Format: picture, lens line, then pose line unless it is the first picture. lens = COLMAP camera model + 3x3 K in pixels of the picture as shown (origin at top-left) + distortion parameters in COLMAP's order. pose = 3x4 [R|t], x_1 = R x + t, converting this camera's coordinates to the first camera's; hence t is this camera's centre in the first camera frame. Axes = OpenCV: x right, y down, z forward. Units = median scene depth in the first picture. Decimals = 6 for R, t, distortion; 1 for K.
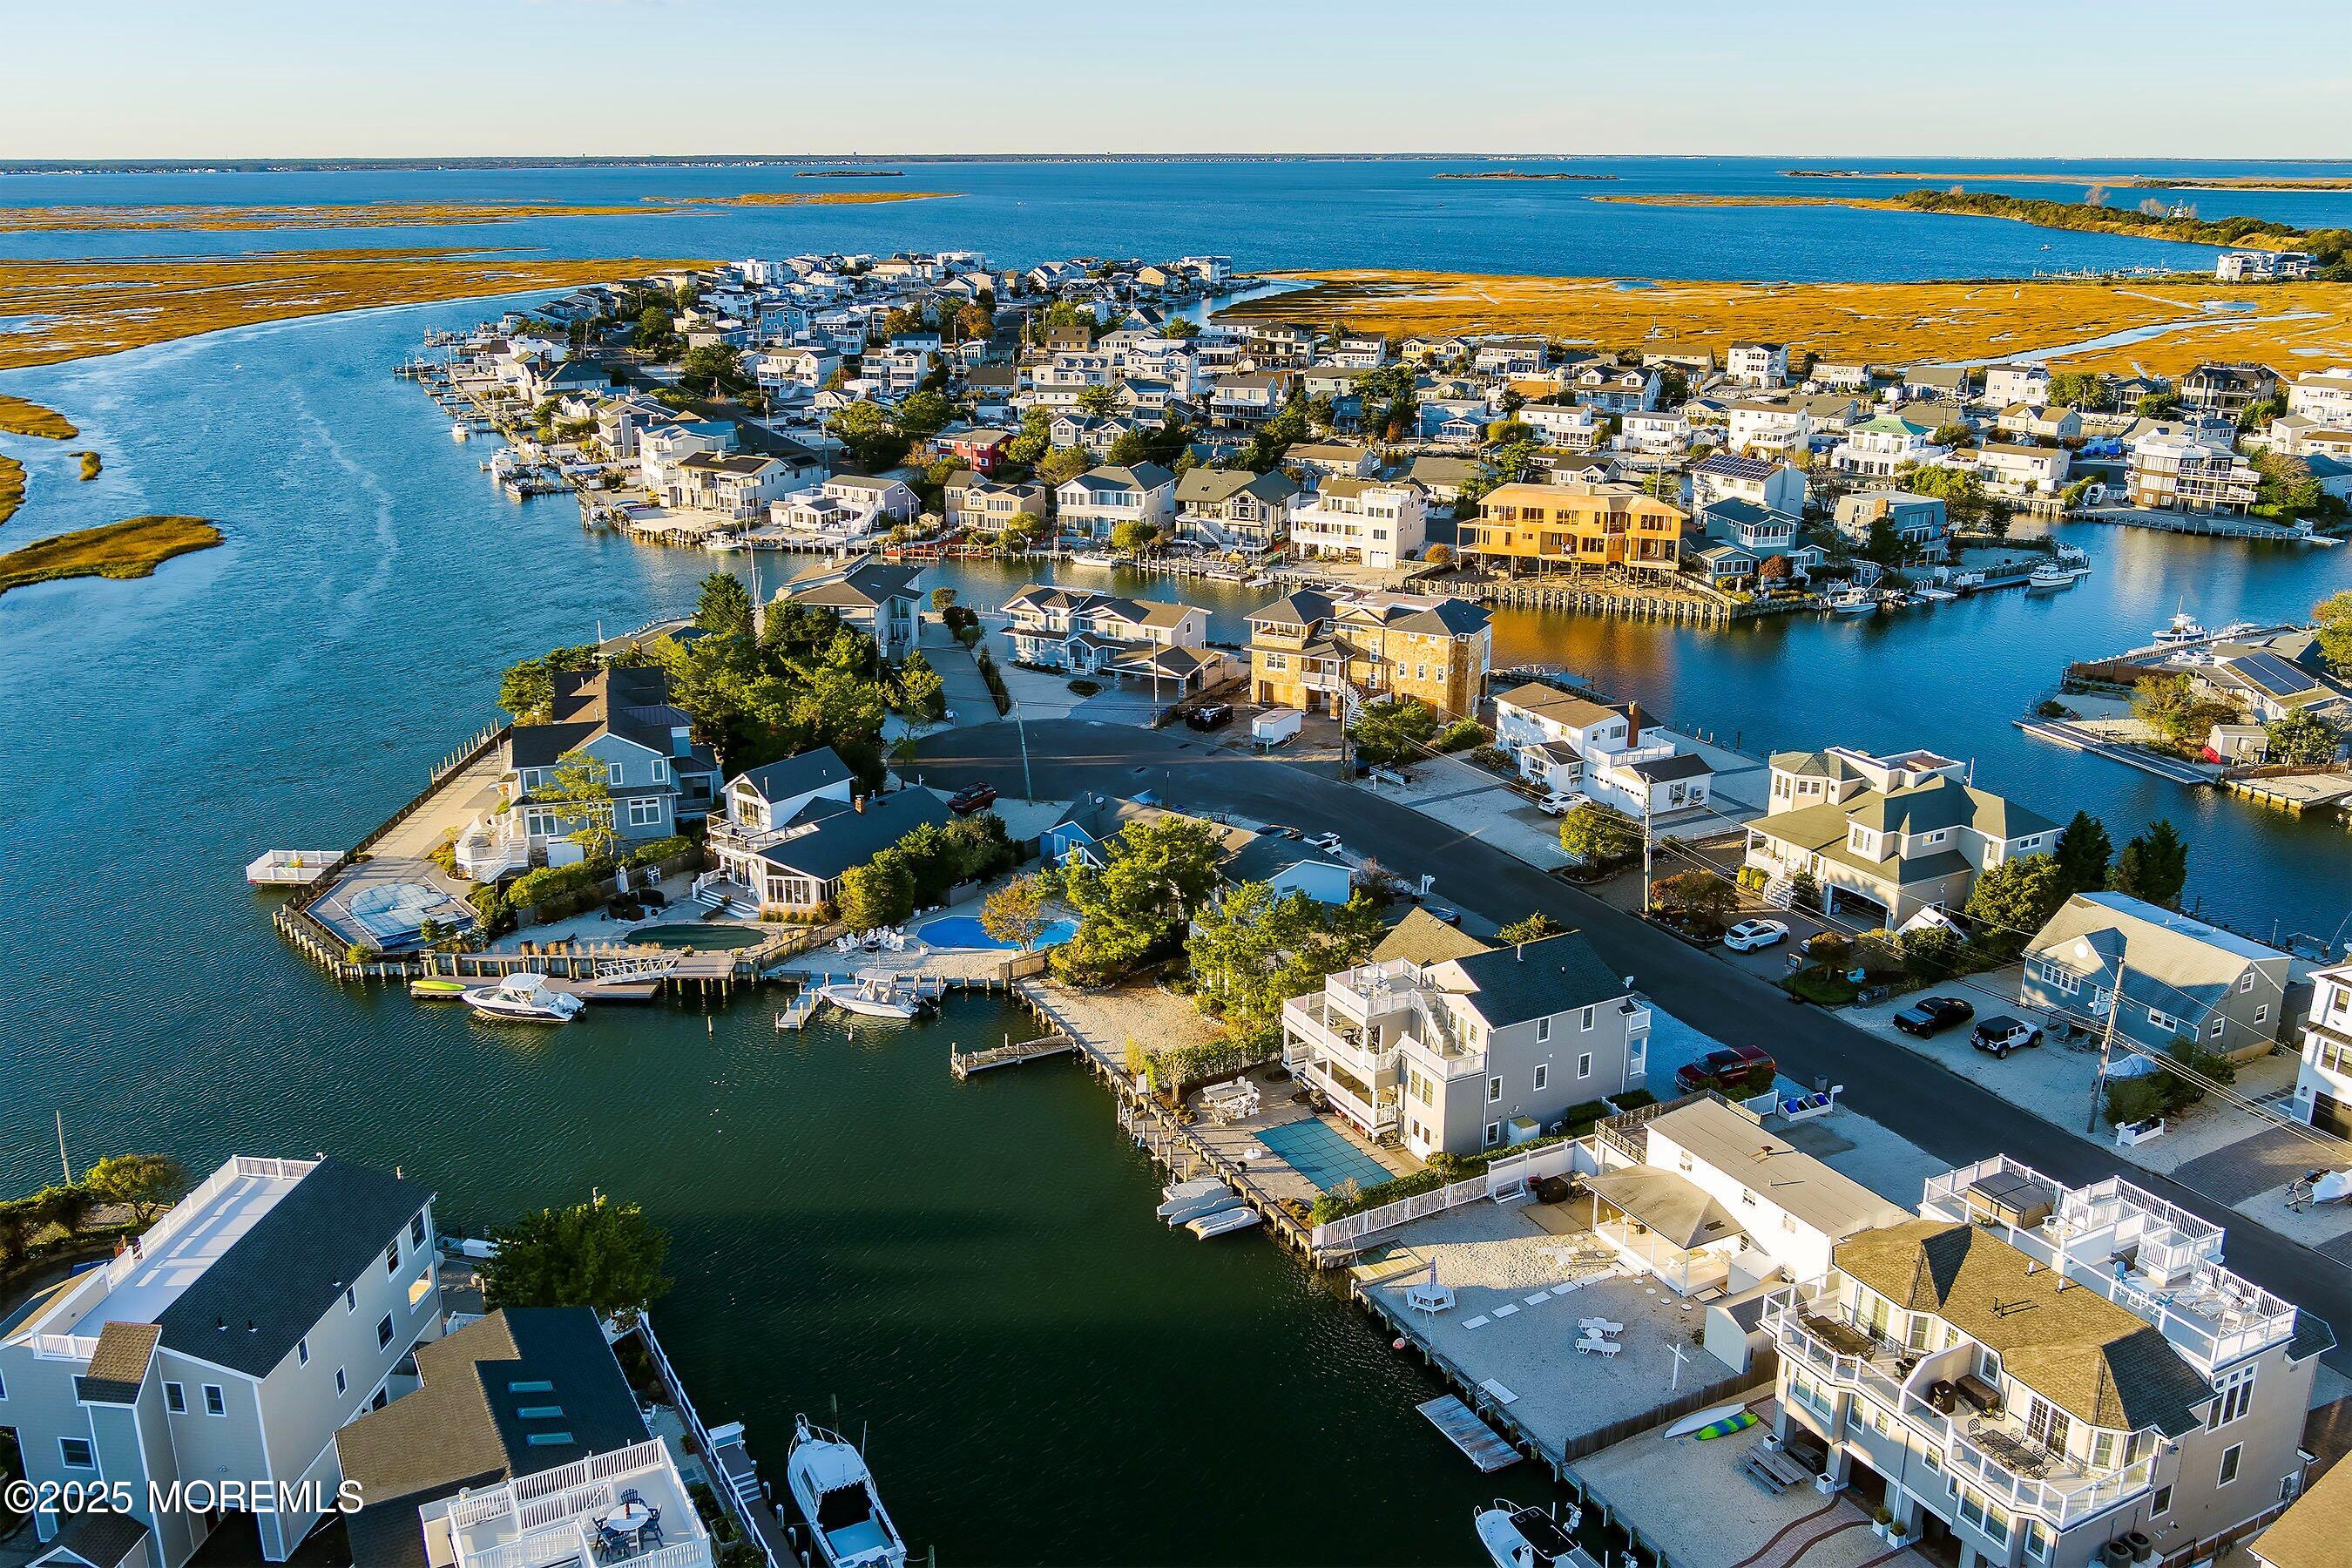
lens RADIAL K [[1993.8, 0, 1186.8], [0, 1993.8, 790.0], [0, 0, 1]] dist [-0.012657, 0.001185]
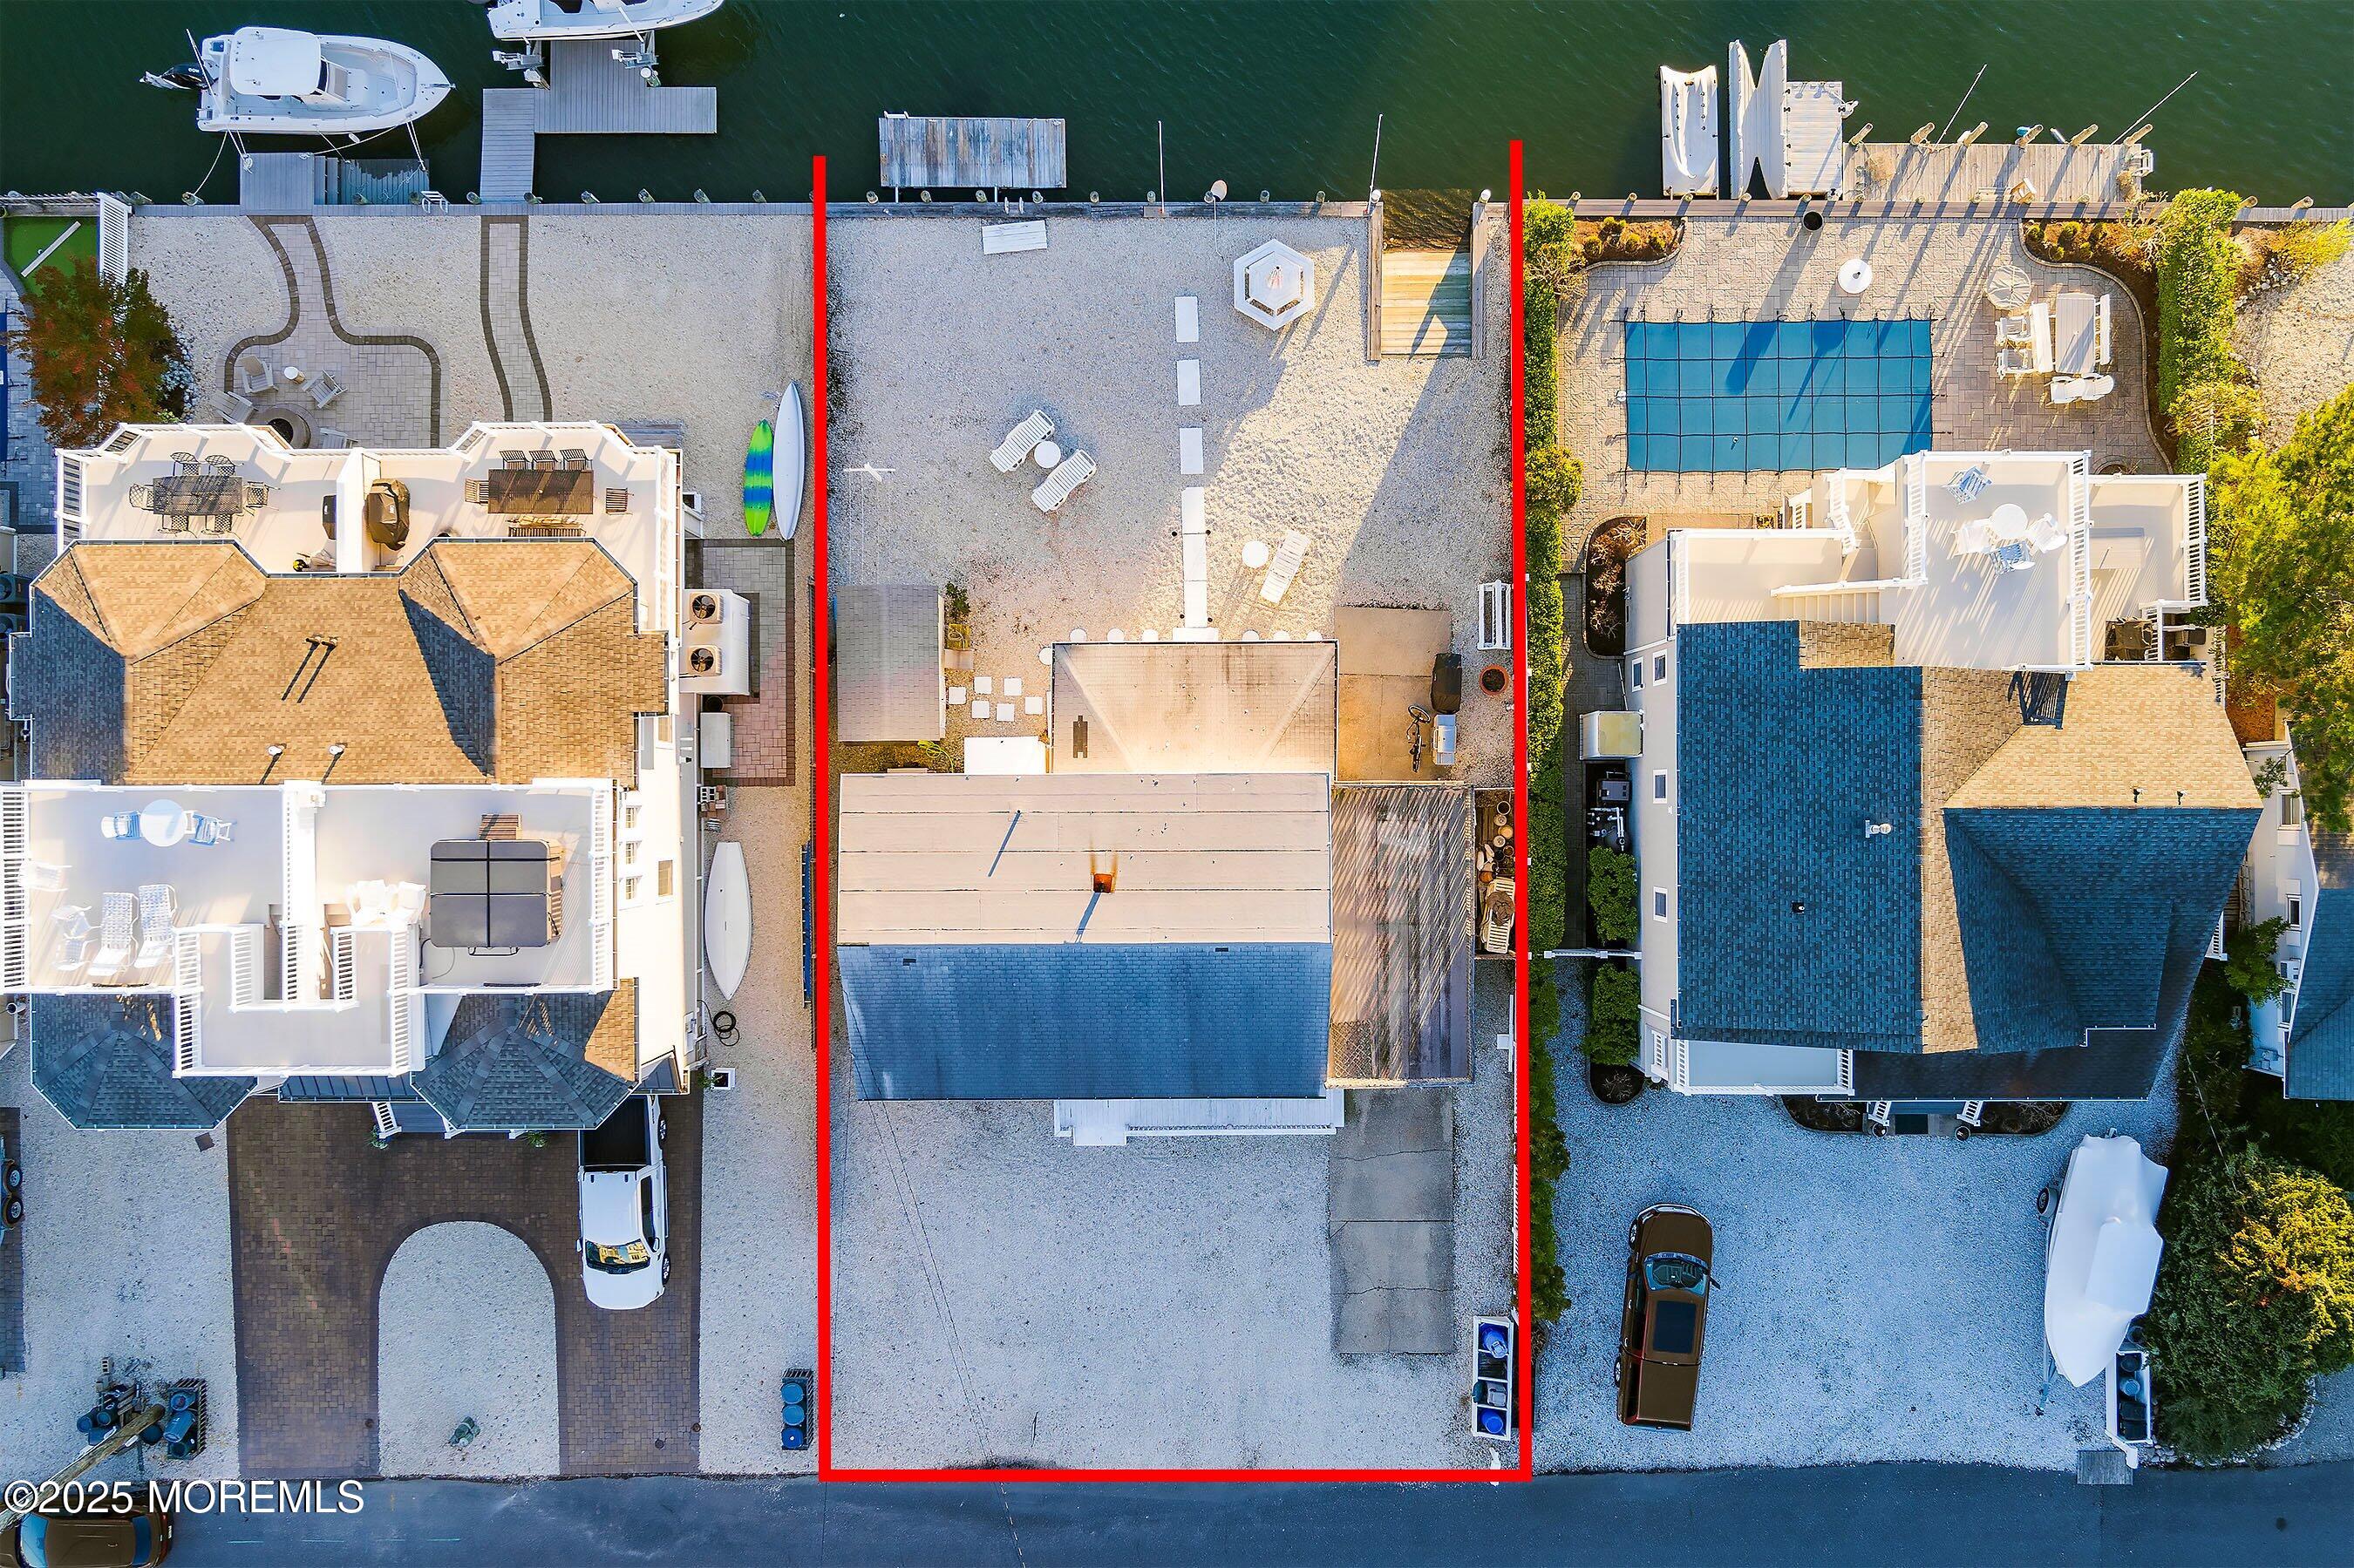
lens RADIAL K [[1995.2, 0, 1187.8], [0, 1995.2, 790.0], [0, 0, 1]] dist [-0.012657, 0.001185]
pose [[-0.487068, 0.872626, 0.035910, 0.162000], [-0.285107, -0.197731, 0.937879, -0.210419], [0.825518, 0.446572, 0.345100, 0.565735]]
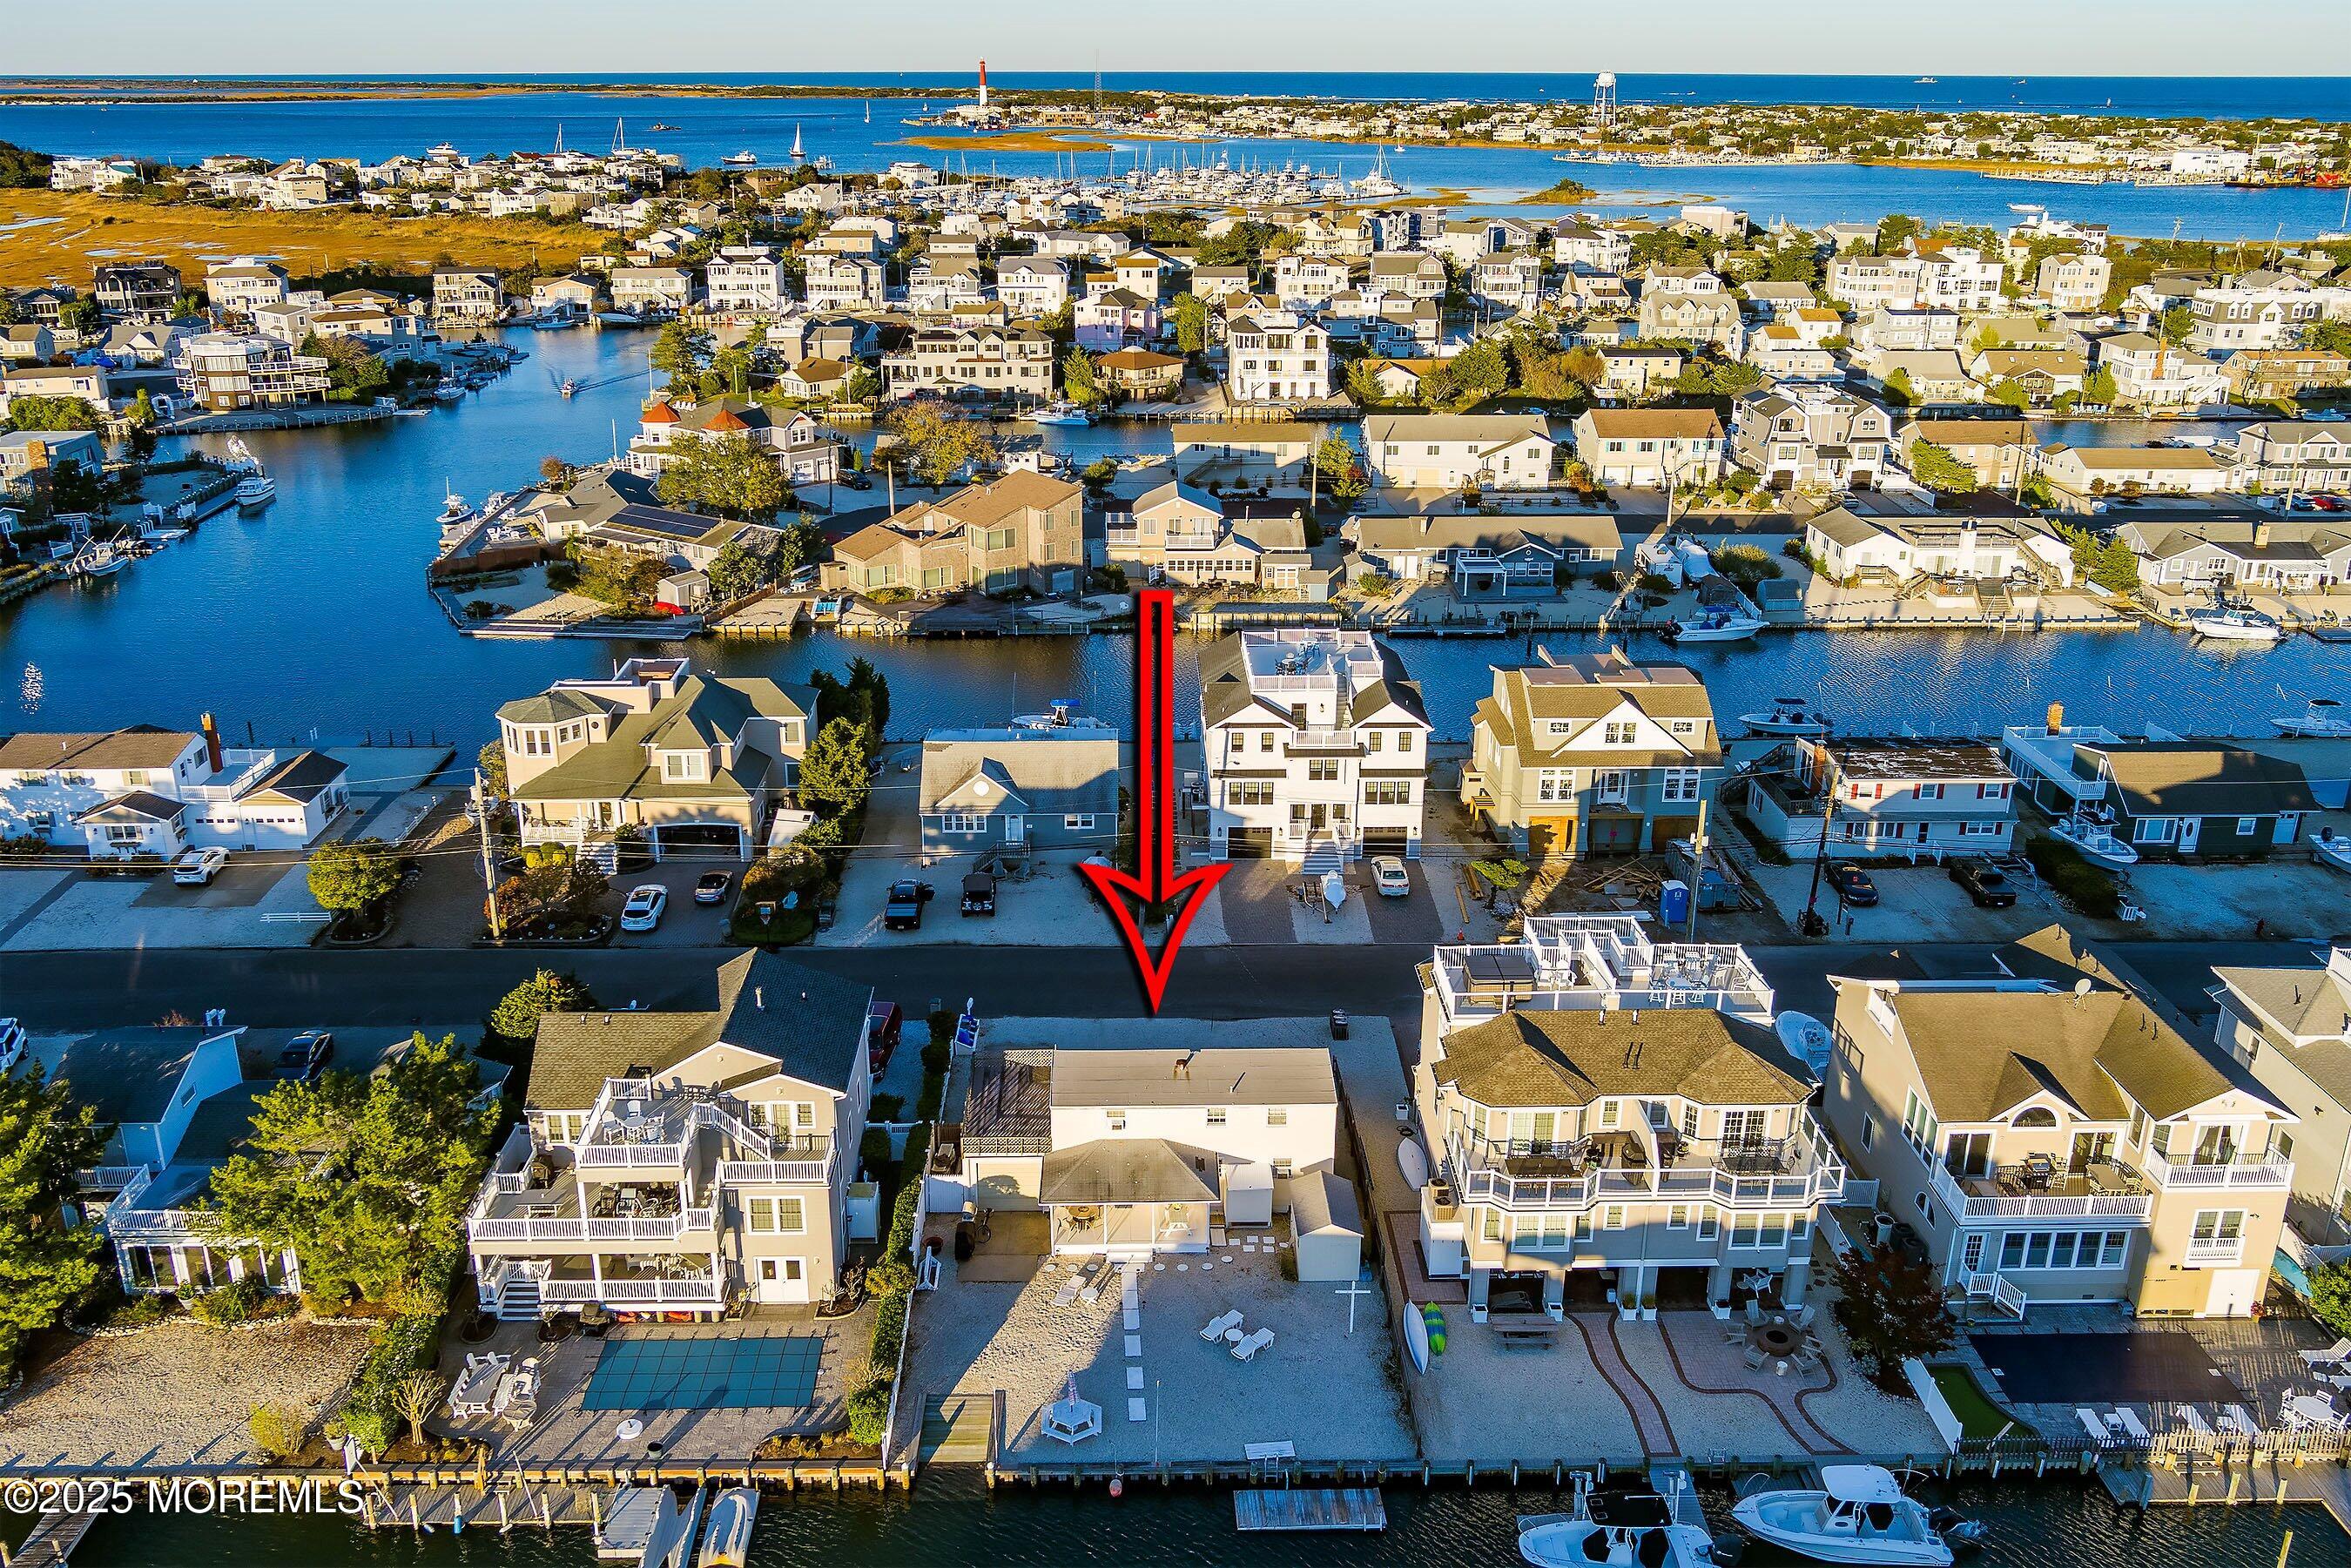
lens RADIAL K [[1929.9, 0, 1175.5], [0, 1929.9, 784.0], [0, 0, 1]] dist [-0.009921, -0.007960]
pose [[0.459468, -0.311549, 0.831761, -0.271191], [0.273070, 0.940656, 0.201492, -0.078514], [-0.845176, 0.134550, 0.517275, 0.366337]]
